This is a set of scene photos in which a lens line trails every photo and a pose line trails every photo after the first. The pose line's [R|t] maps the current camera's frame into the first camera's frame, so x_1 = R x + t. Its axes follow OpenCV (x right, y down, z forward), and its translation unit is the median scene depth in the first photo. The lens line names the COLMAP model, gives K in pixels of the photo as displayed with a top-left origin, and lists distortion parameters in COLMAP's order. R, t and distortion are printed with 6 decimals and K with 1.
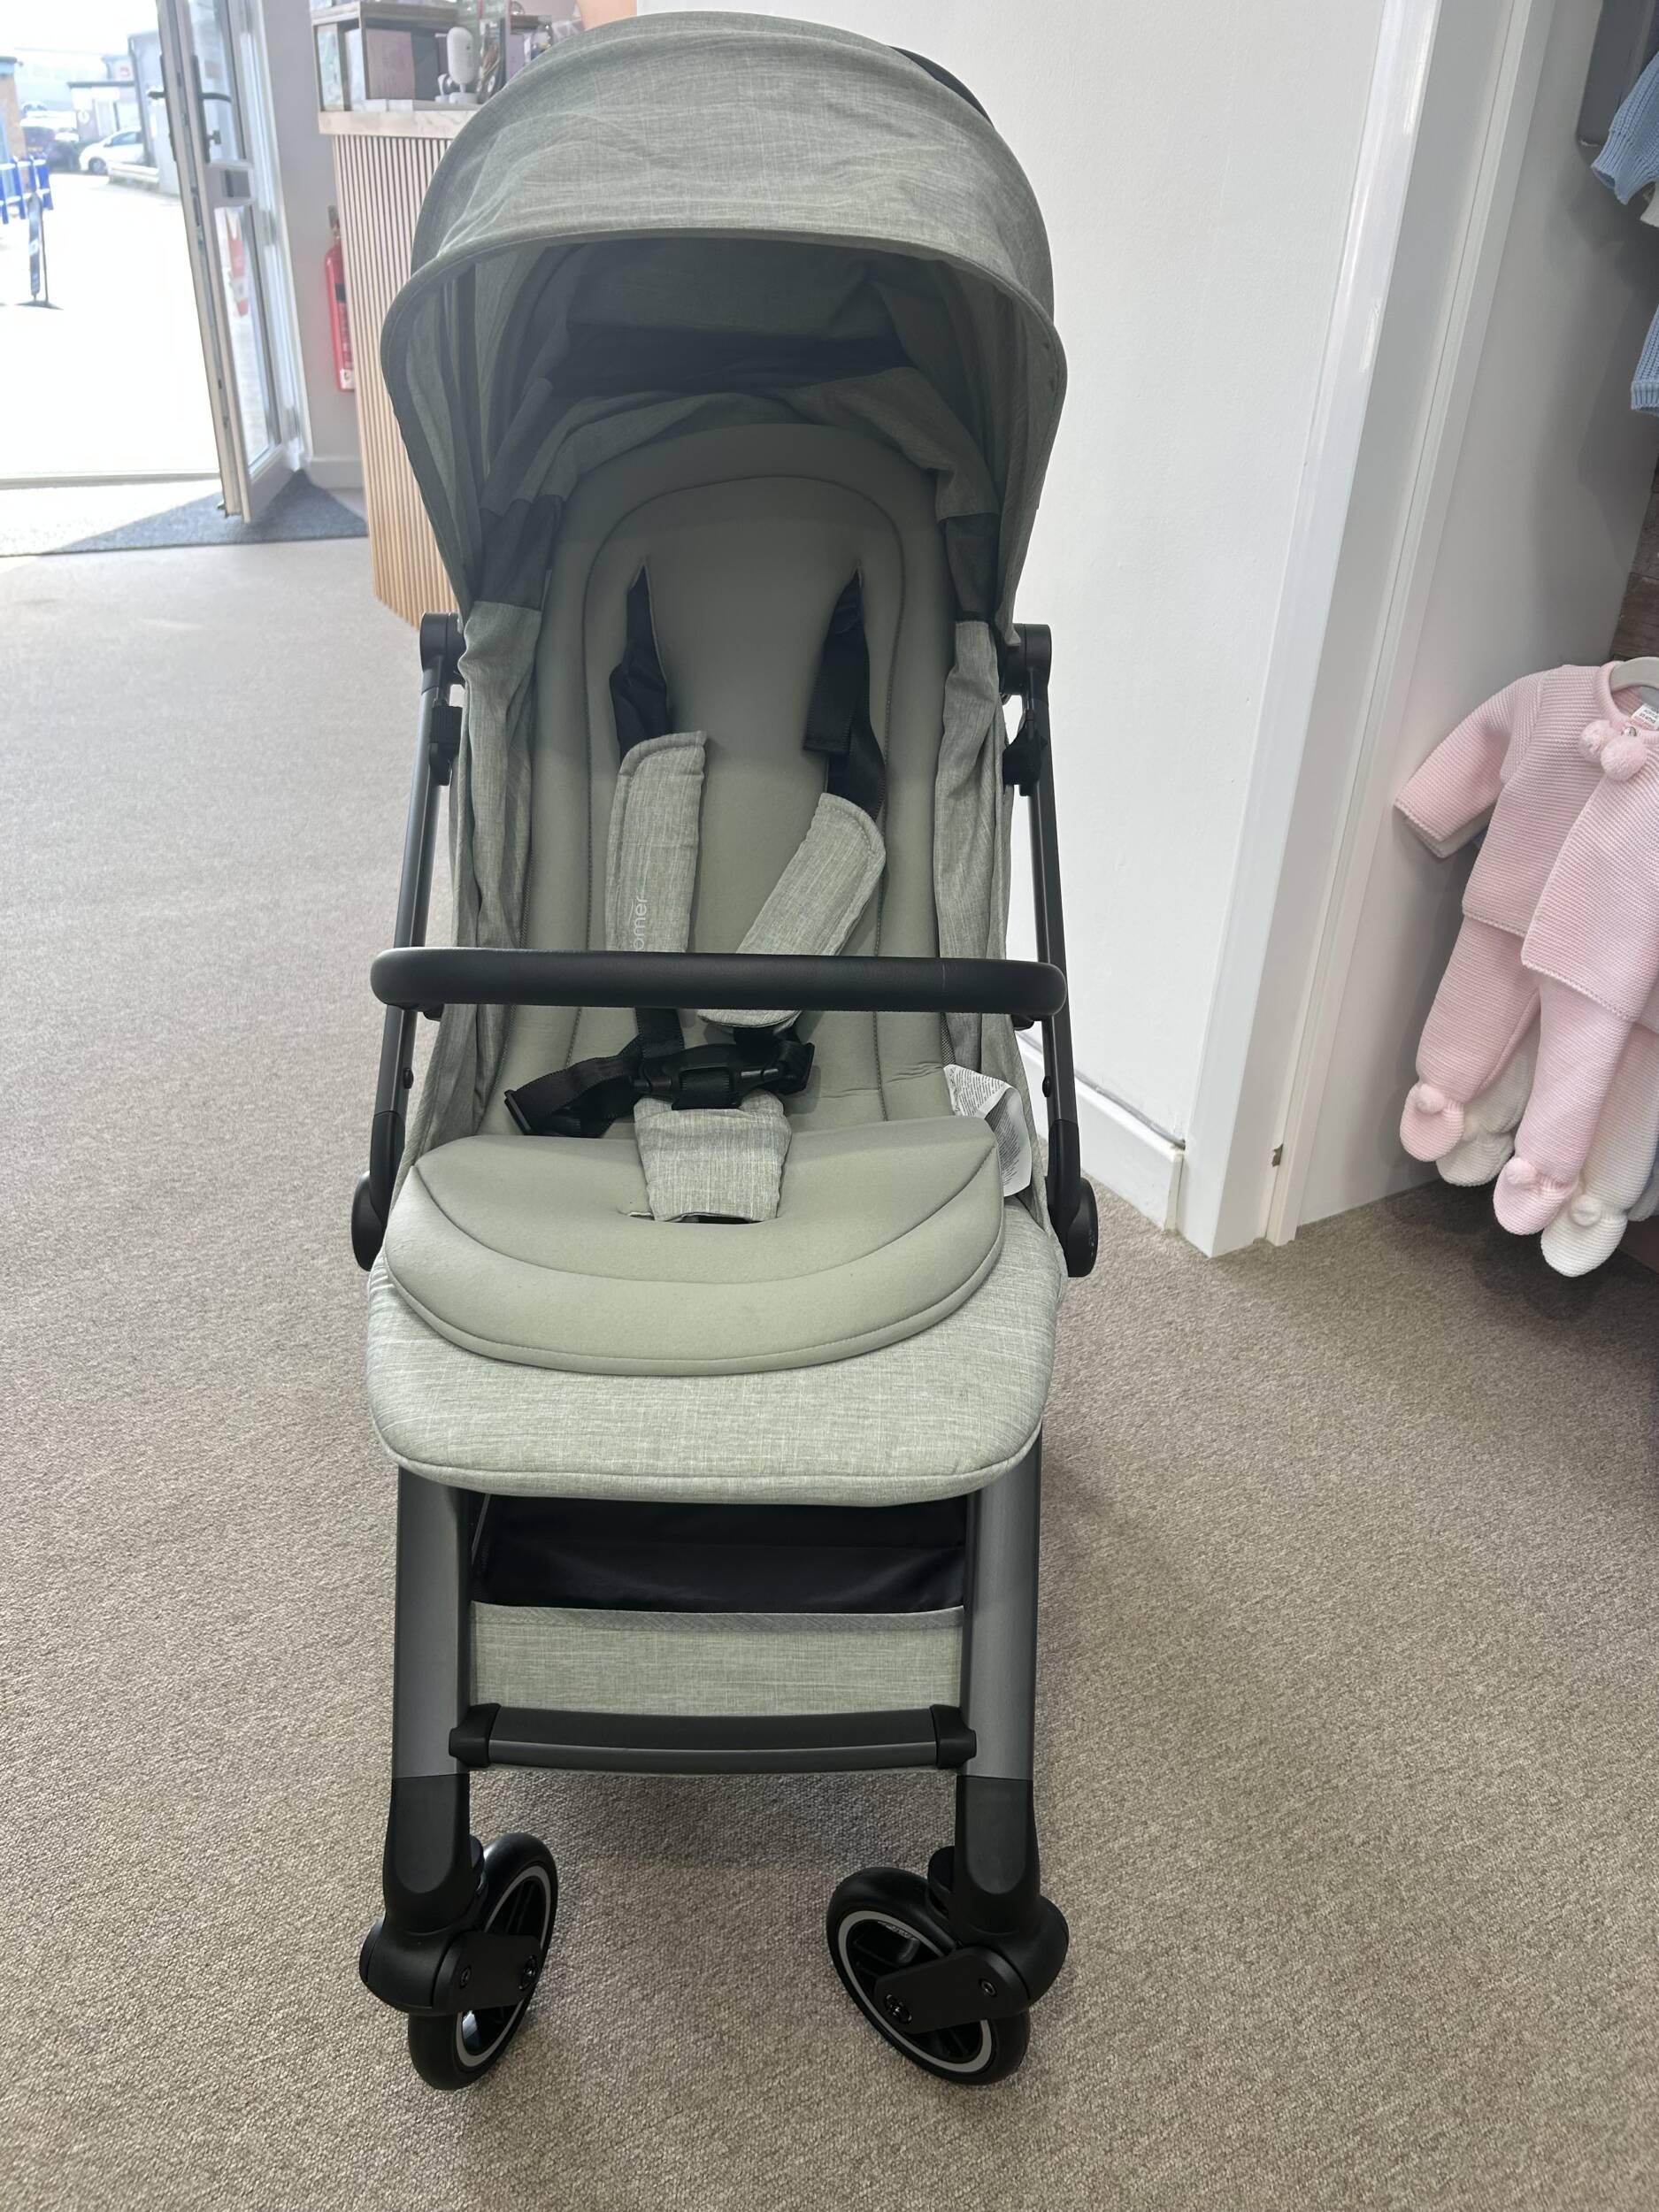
lens RADIAL K [[1665.6, 0, 844.9], [0, 1665.6, 1100.6], [0, 0, 1]] dist [0.037800, -0.045253]
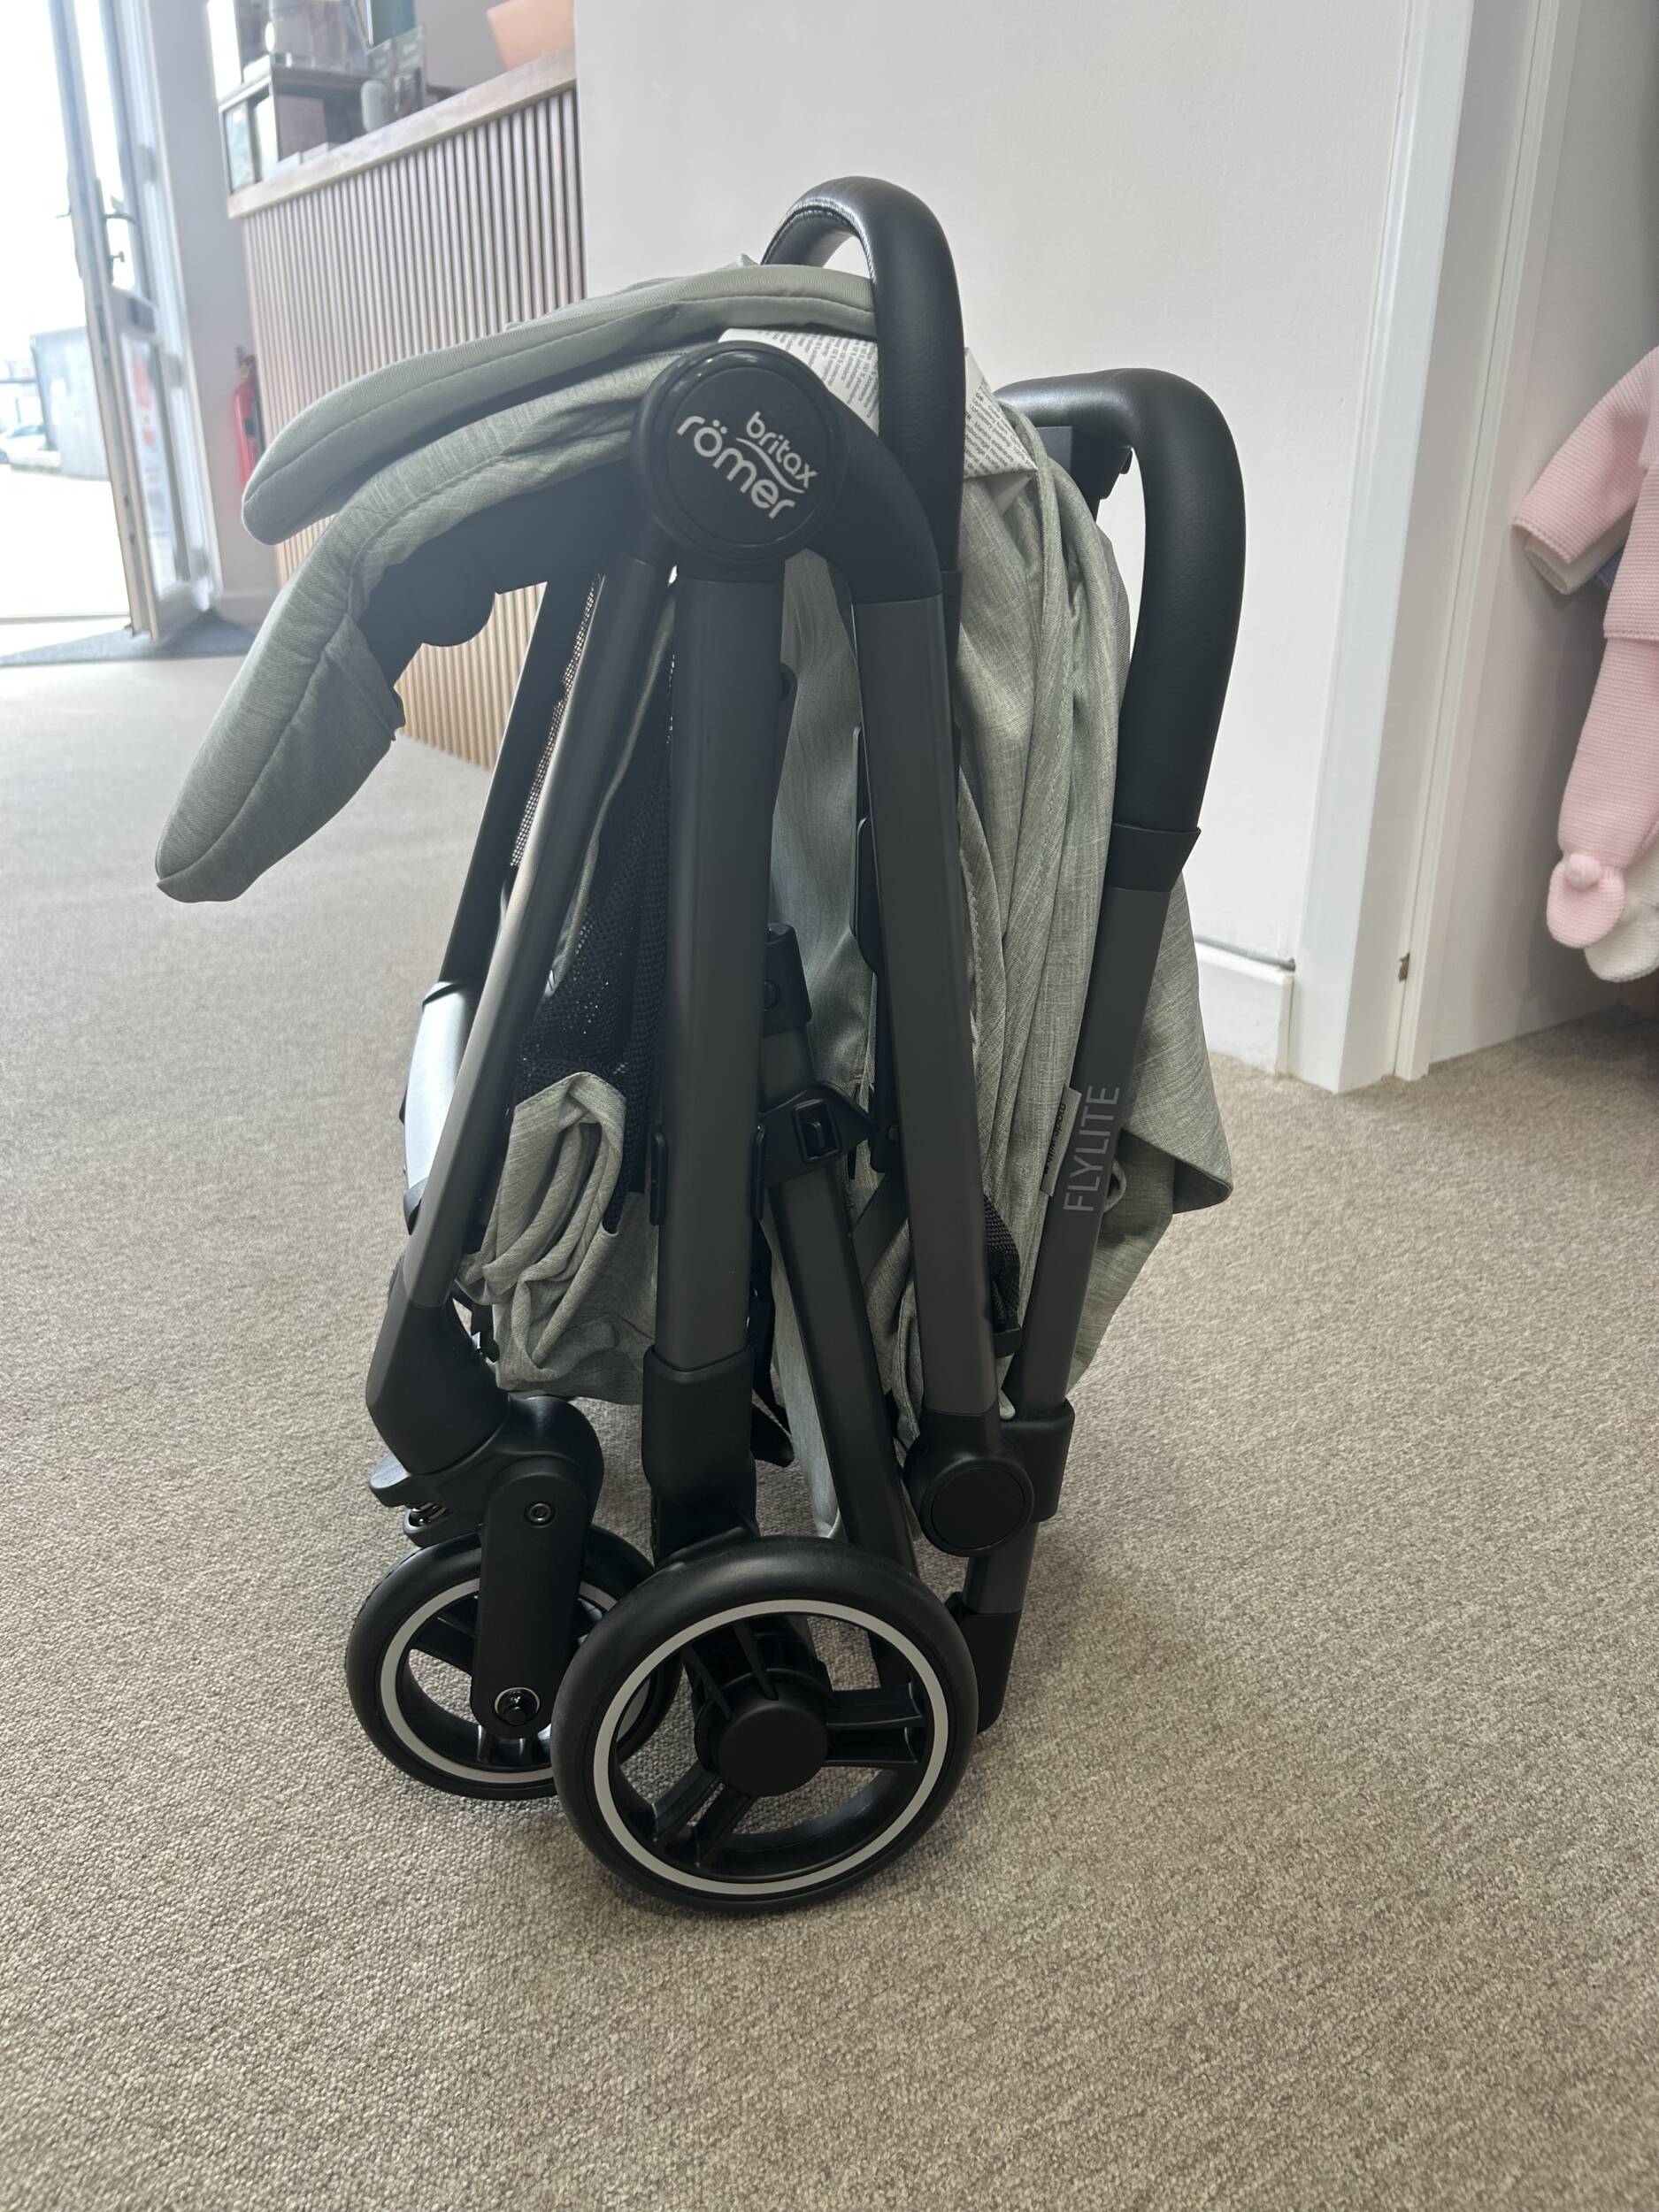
lens RADIAL K [[1659.5, 0, 841.1], [0, 1659.5, 1118.6], [0, 0, 1]] dist [0.029347, -0.039179]
pose [[0.997130, -0.054652, 0.052389, -0.085960], [0.060989, 0.989872, -0.128193, 0.227498], [-0.044853, 0.131020, 0.990365, 0.205638]]
